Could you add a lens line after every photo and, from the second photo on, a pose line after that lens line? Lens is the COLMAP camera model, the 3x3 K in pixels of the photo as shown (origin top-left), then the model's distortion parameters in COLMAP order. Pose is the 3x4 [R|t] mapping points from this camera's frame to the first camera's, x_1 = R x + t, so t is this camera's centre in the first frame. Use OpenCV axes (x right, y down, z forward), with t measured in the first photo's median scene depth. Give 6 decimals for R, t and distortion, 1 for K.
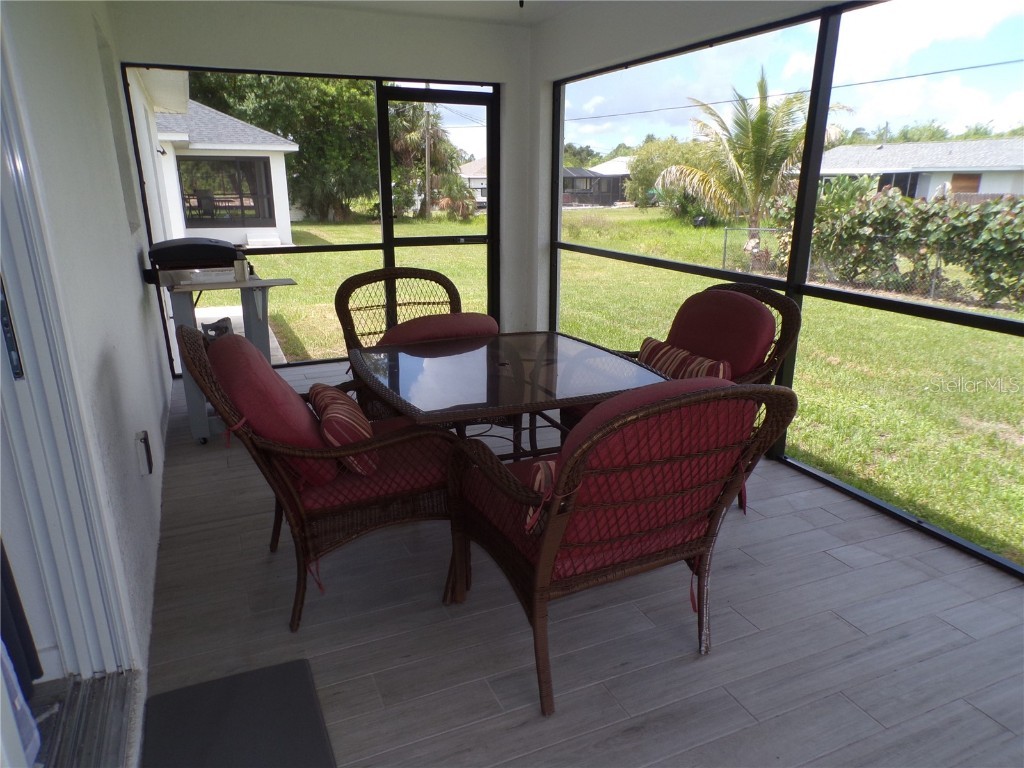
lens RADIAL K [[687.5, 0, 512.1], [0, 687.5, 393.8], [0, 0, 1]] dist [-0.006879, 0.007143]
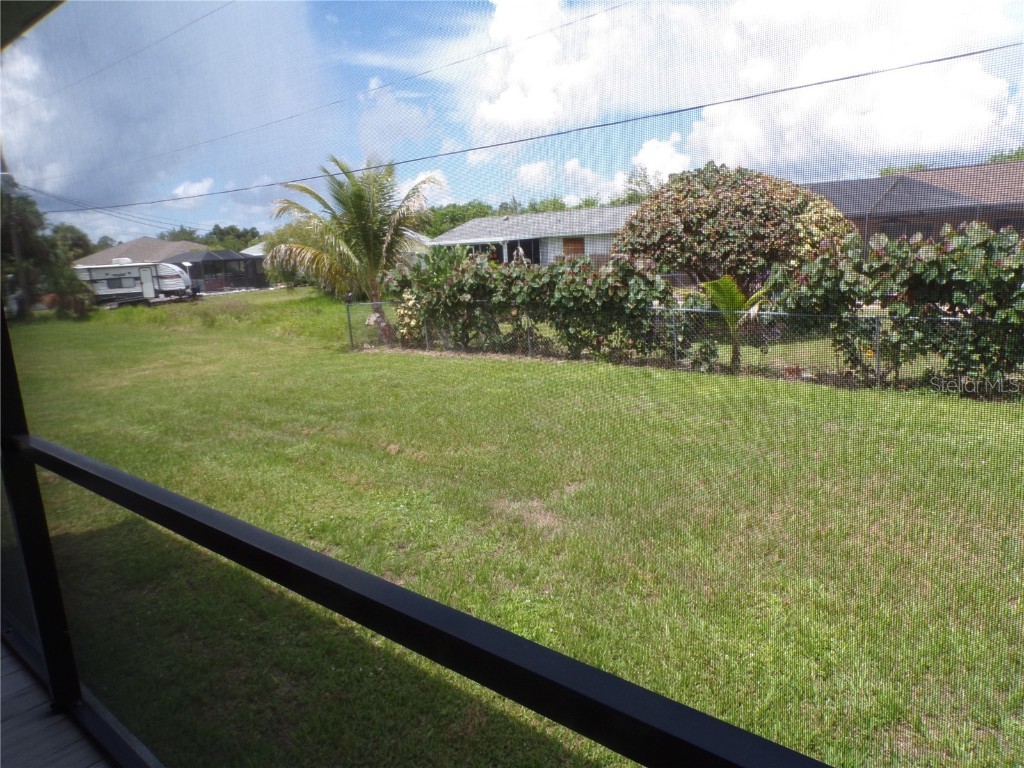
lens RADIAL K [[687.5, 0, 518.7], [0, 687.5, 392.0], [0, 0, 1]] dist [-0.006879, 0.007143]
pose [[0.896956, -0.138688, 0.419804, 0.147004], [0.182436, 0.981020, -0.065701, -0.019483], [-0.402725, 0.135519, 0.905233, 0.066622]]
